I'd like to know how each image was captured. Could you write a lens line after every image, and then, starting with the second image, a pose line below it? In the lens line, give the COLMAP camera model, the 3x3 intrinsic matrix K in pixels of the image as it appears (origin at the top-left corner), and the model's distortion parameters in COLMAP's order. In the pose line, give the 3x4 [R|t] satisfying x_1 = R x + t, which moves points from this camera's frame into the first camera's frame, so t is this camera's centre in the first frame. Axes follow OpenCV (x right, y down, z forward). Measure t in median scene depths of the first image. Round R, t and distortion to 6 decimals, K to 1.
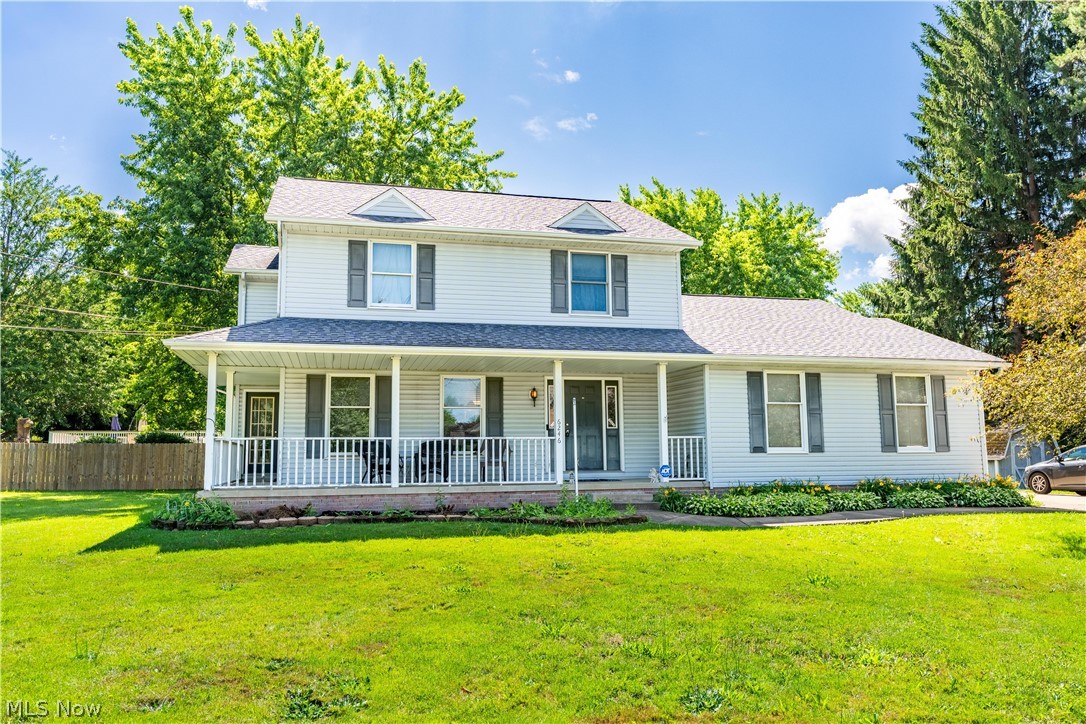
lens RADIAL K [[796.5, 0, 545.3], [0, 796.5, 367.5], [0, 0, 1]] dist [0.069770, 0.005830]
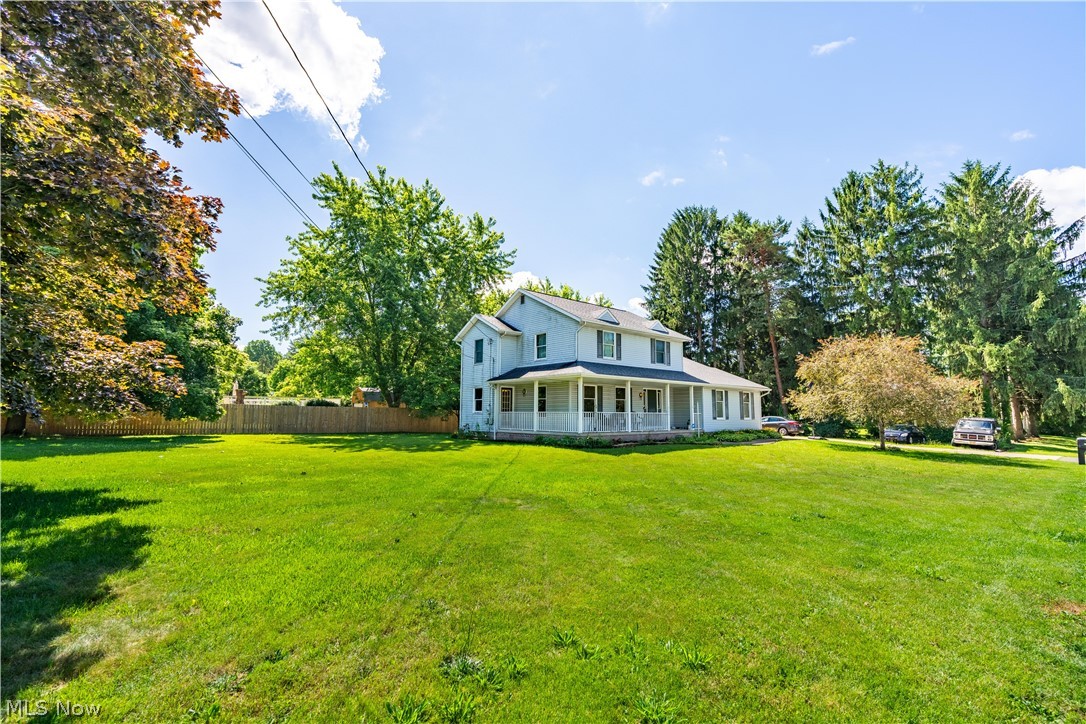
lens RADIAL K [[484.2, 0, 546.0], [0, 484.2, 363.5], [0, 0, 1]] dist [-0.005253, 0.000648]
pose [[0.904142, 0.061205, 0.422825, -0.960690], [-0.062696, 0.997979, -0.010393, -0.031560], [-0.422607, -0.017112, 0.906152, -0.257458]]
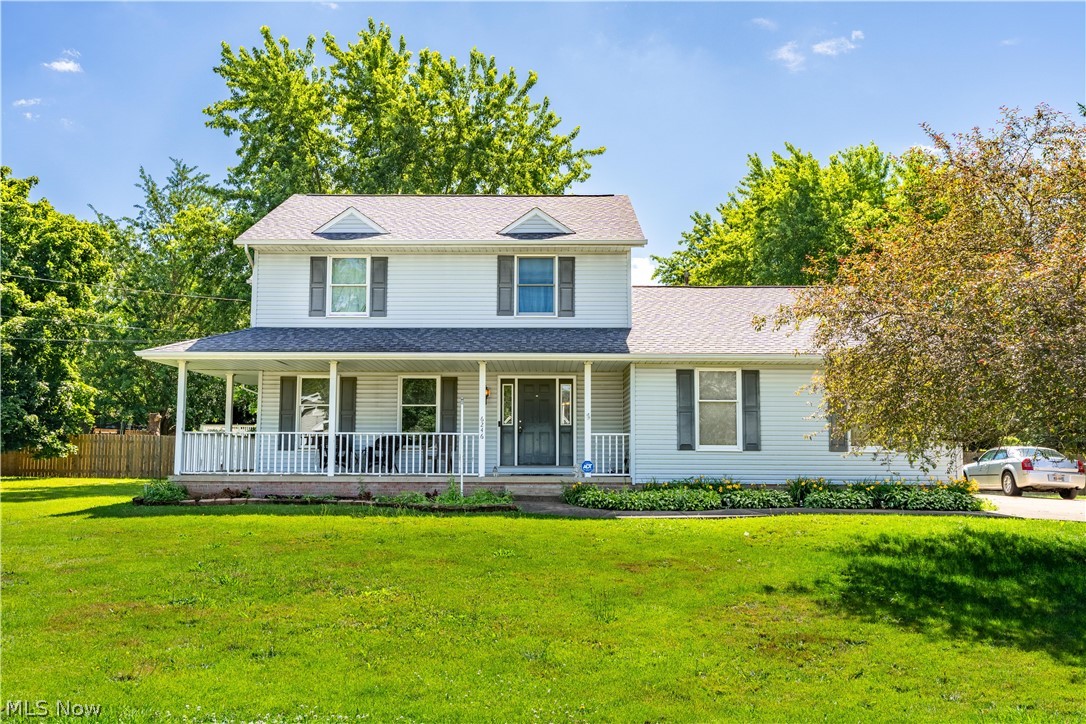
lens RADIAL K [[932.5, 0, 540.4], [0, 932.5, 366.0], [0, 0, 1]] dist [0.117024, -0.001249]
pose [[0.962505, -0.011334, -0.271026, 0.403637], [0.015195, 0.999811, 0.012150, -0.016348], [0.270837, -0.015813, 0.962495, -0.177776]]
